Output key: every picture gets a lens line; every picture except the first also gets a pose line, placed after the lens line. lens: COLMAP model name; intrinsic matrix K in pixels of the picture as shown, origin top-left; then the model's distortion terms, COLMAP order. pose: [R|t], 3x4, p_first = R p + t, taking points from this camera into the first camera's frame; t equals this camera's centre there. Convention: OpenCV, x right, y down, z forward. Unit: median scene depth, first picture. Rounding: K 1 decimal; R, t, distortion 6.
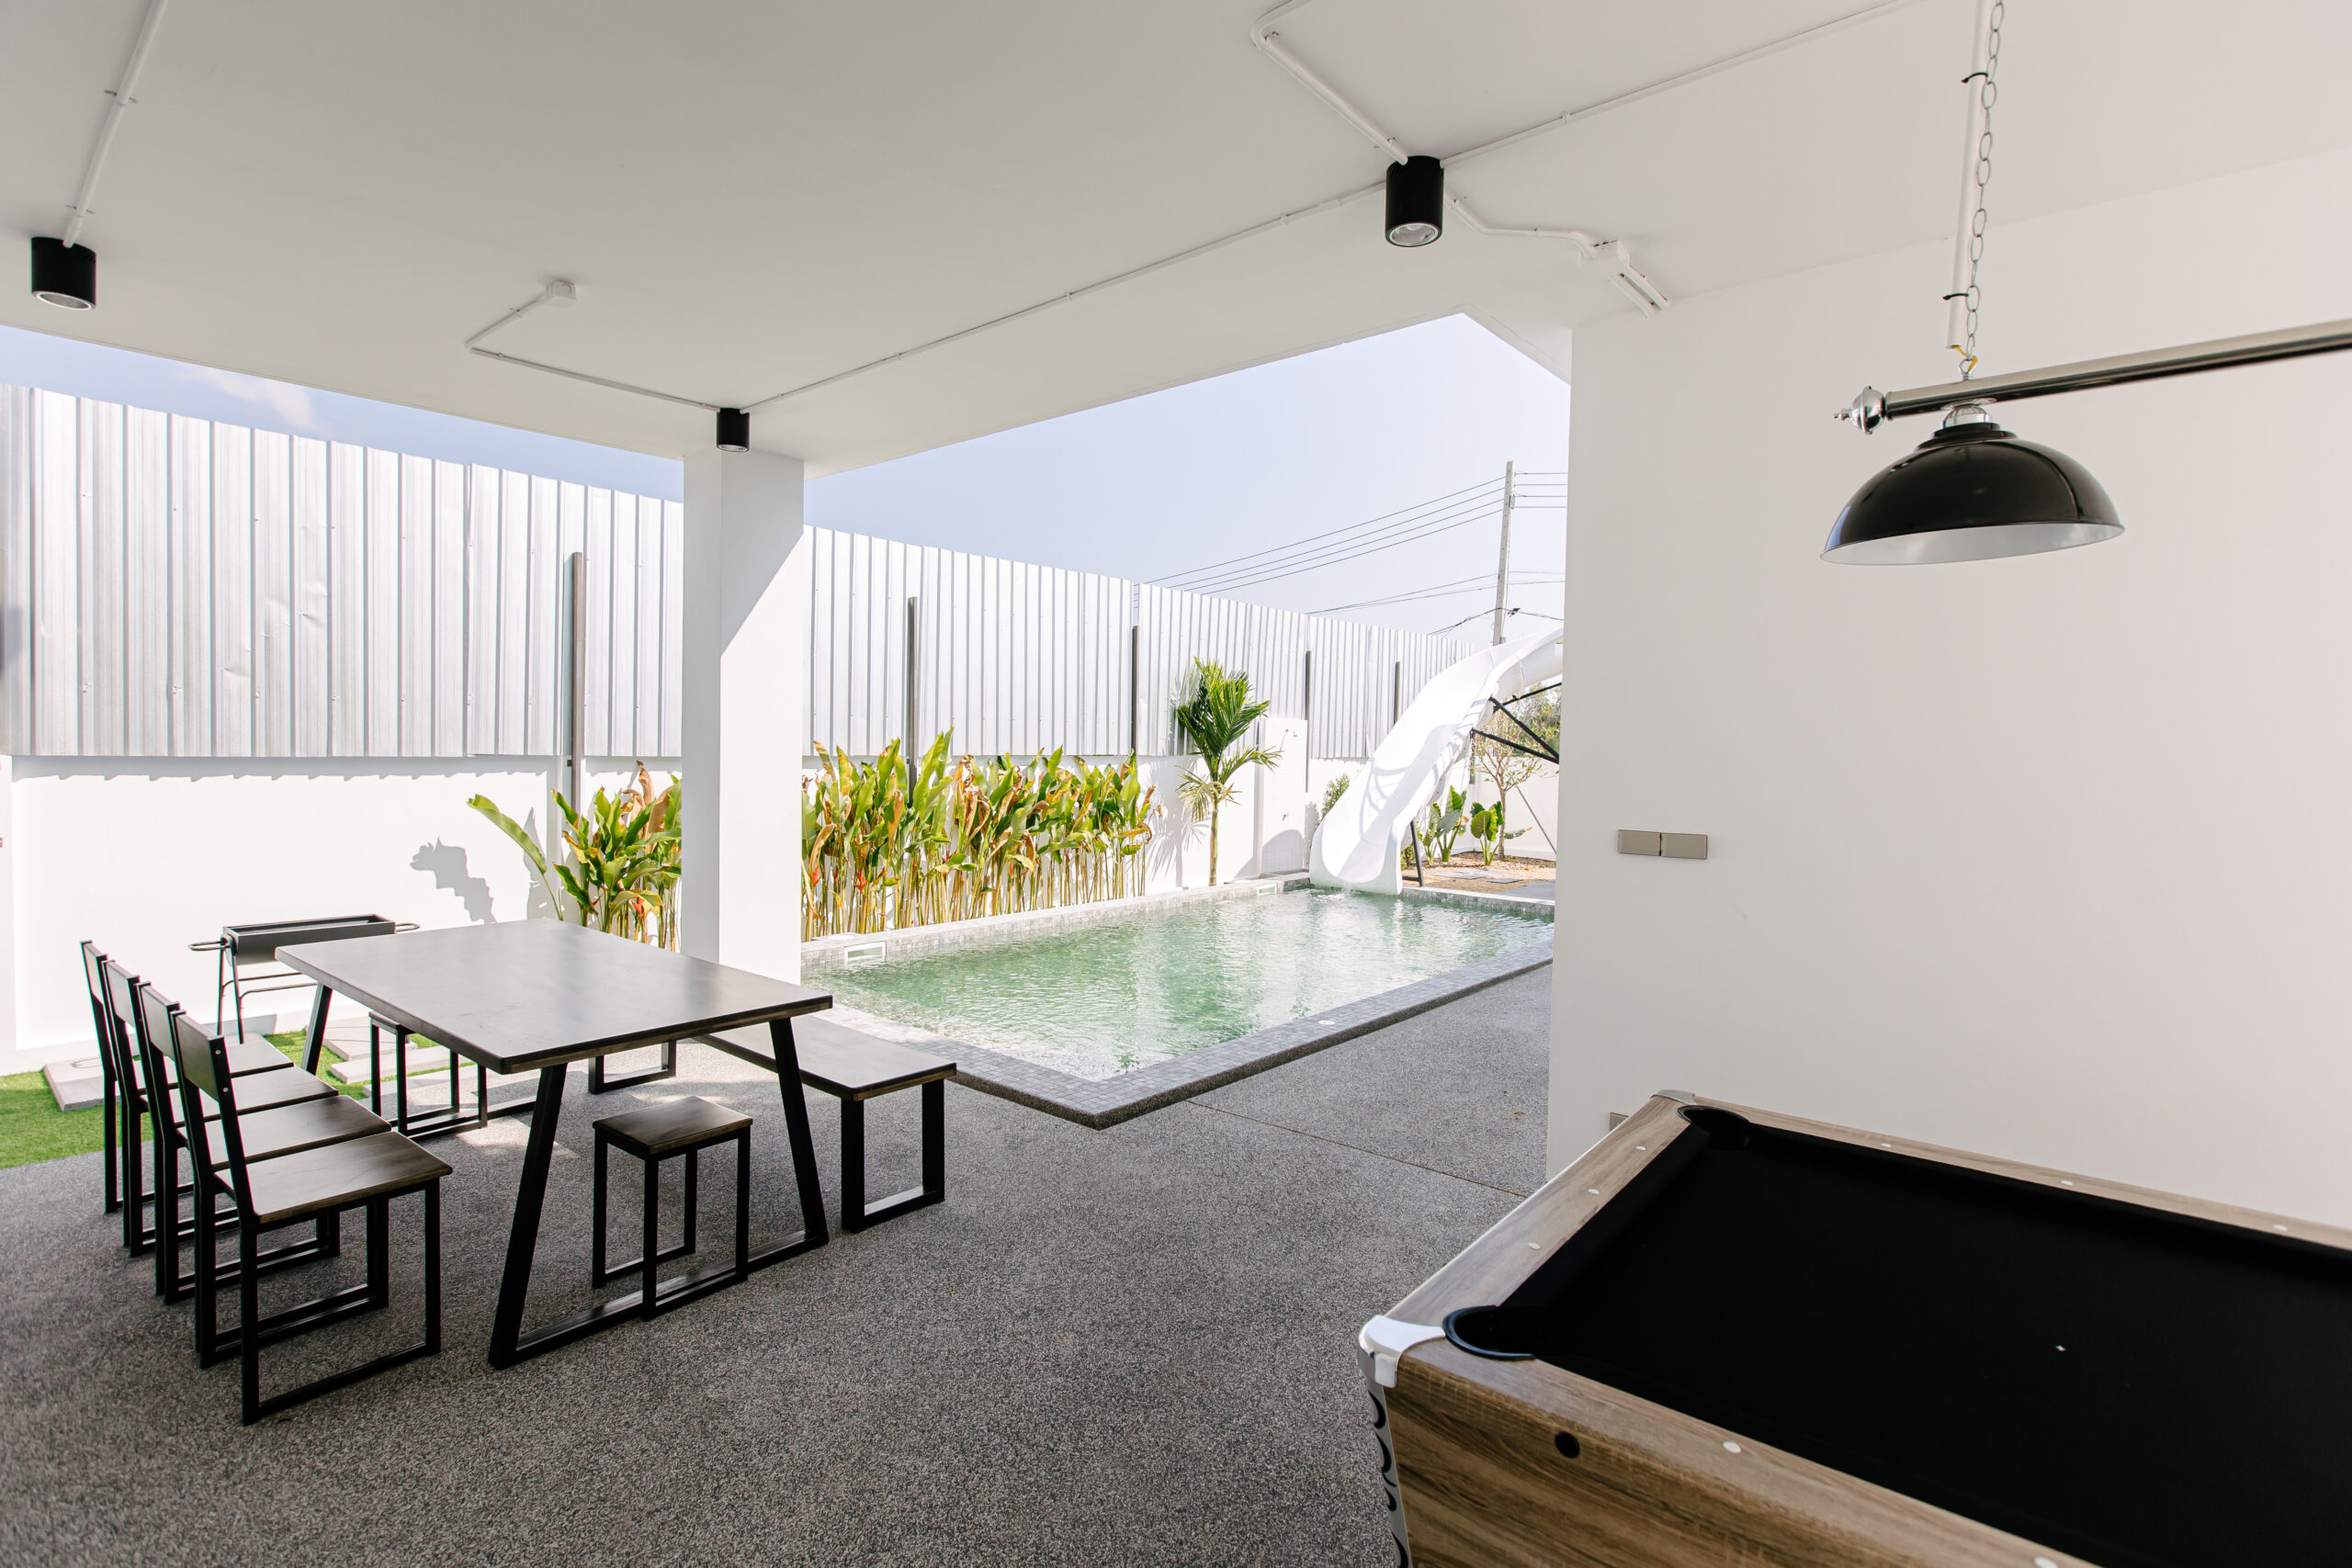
lens RADIAL K [[1152.9, 0, 1180.8], [0, 1152.9, 774.5], [0, 0, 1]] dist [-0.002902, -0.000046]
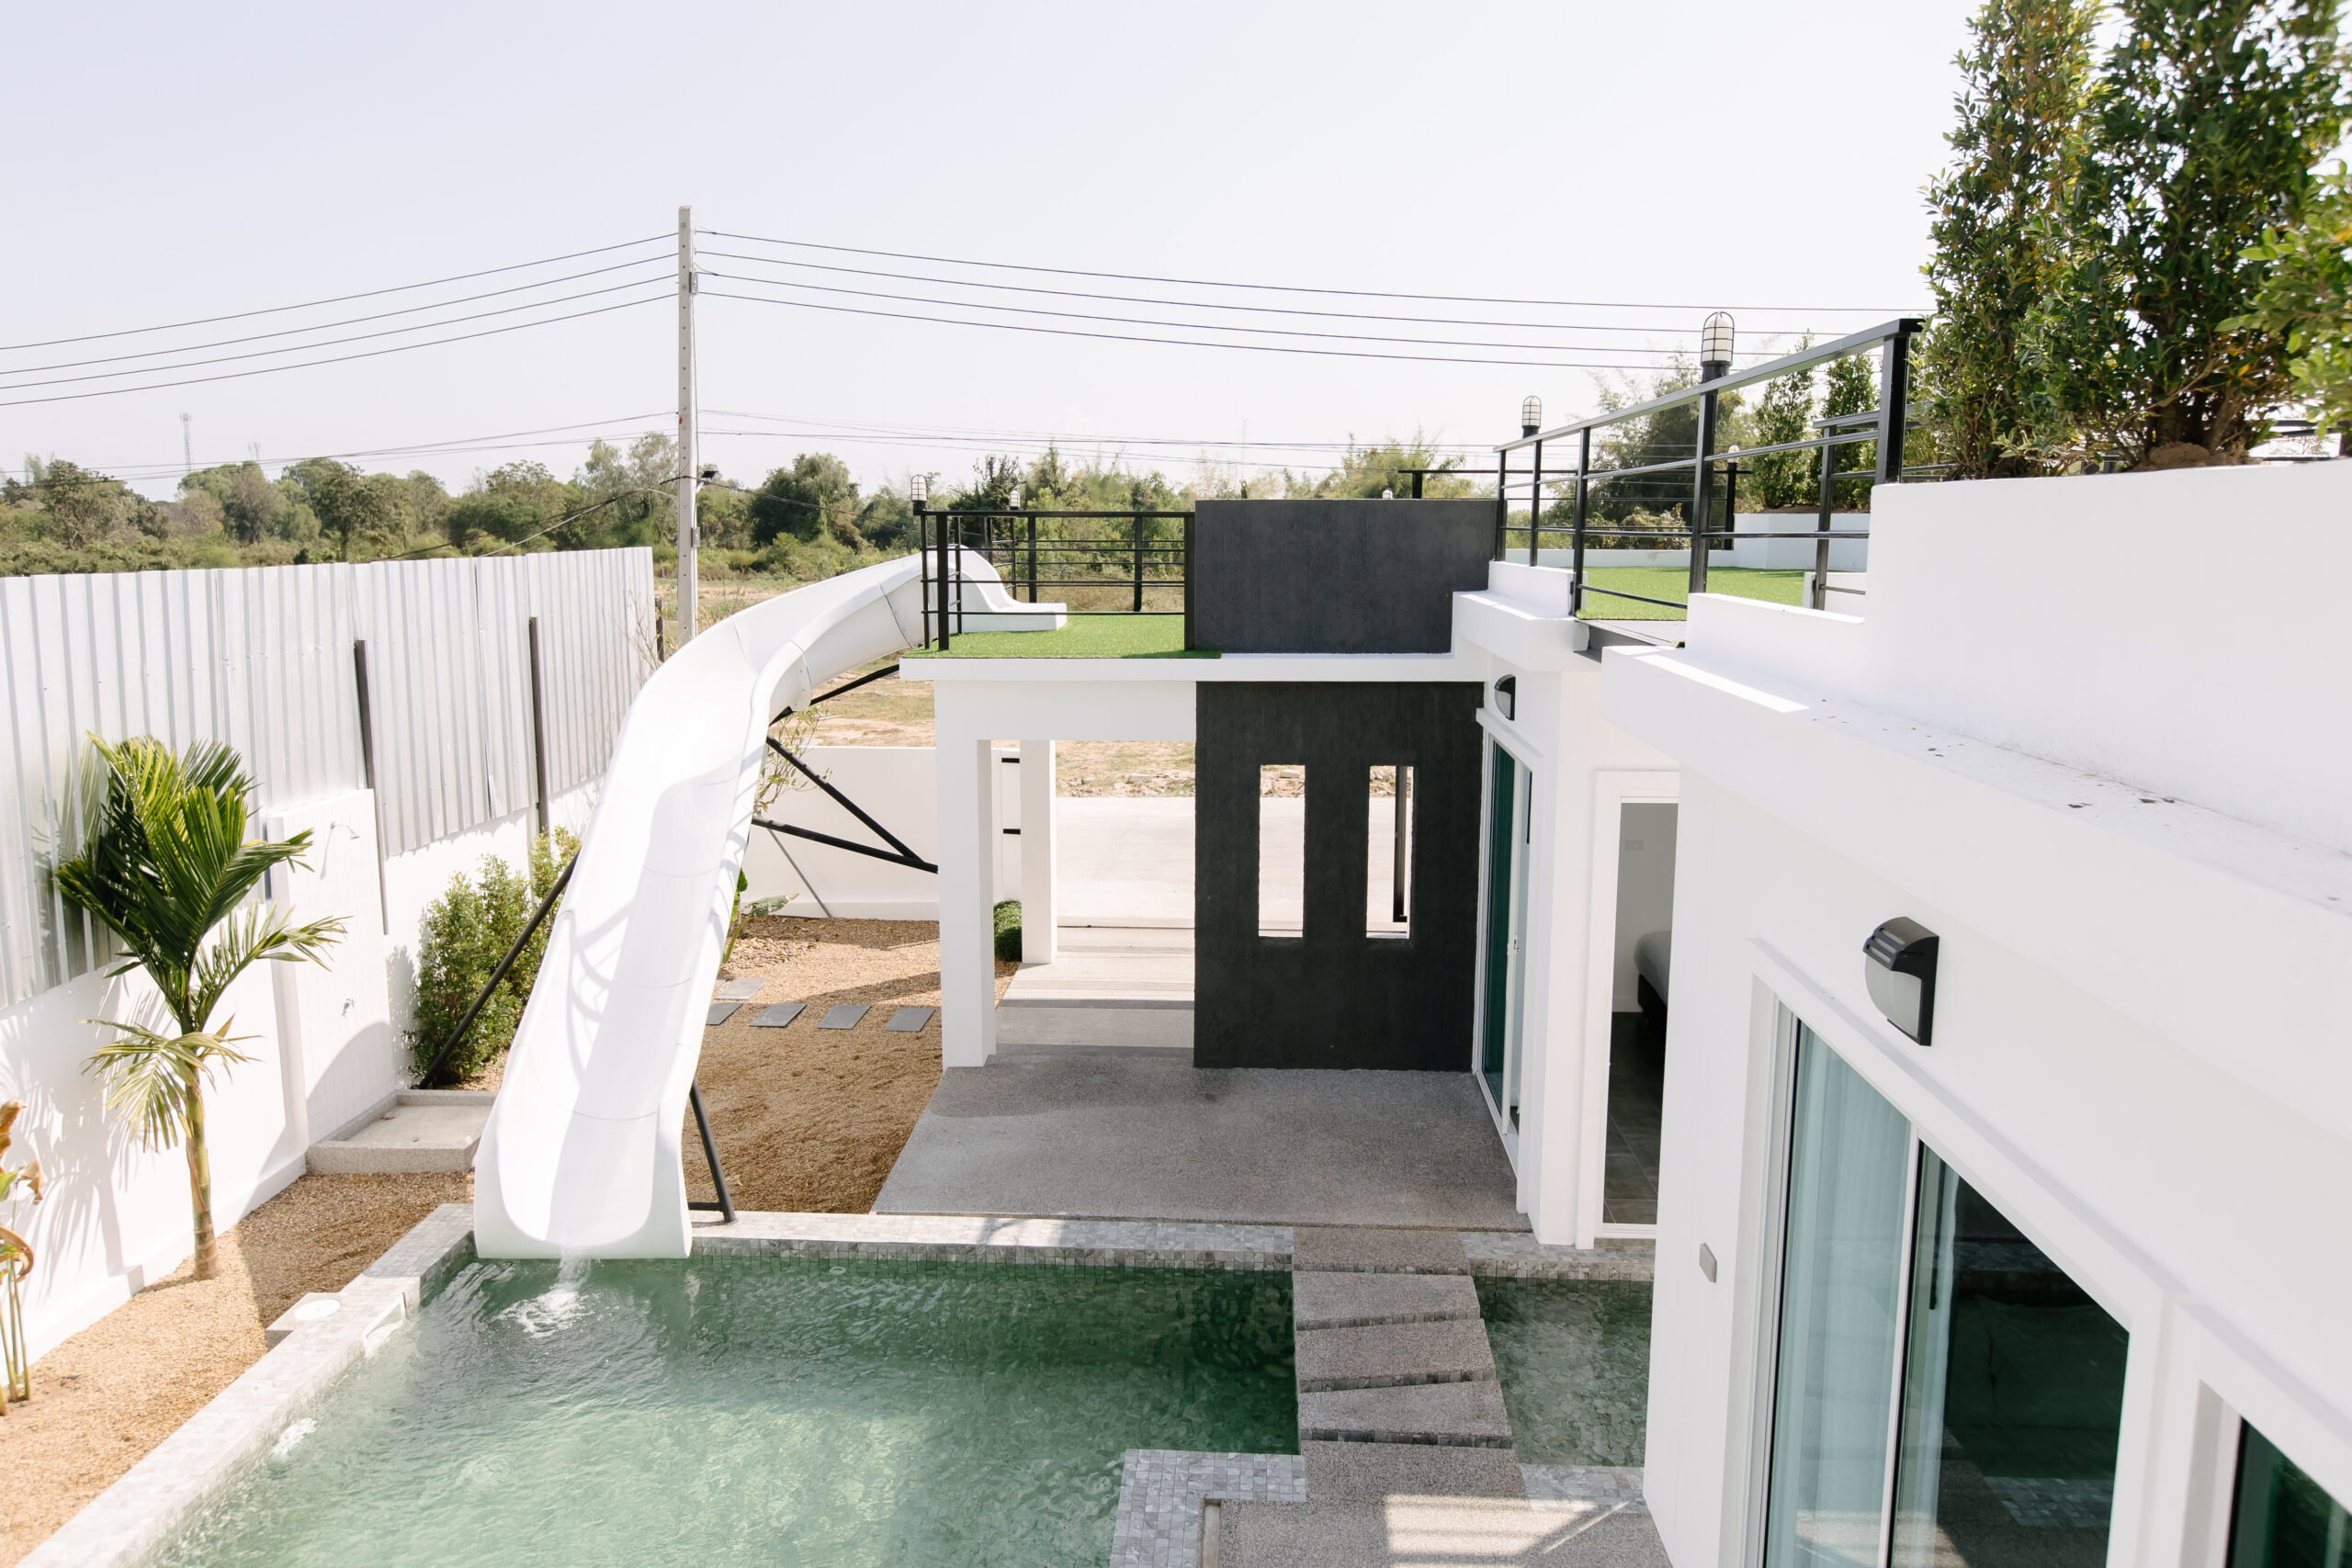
lens RADIAL K [[1605.3, 0, 1156.6], [0, 1605.3, 776.4], [0, 0, 1]] dist [0.008410, -0.010618]
pose [[0.807481, -0.113106, 0.578948, -0.013761], [0.032401, 0.988468, 0.147919, -0.158036], [-0.589003, -0.100683, 0.801835, 0.320848]]
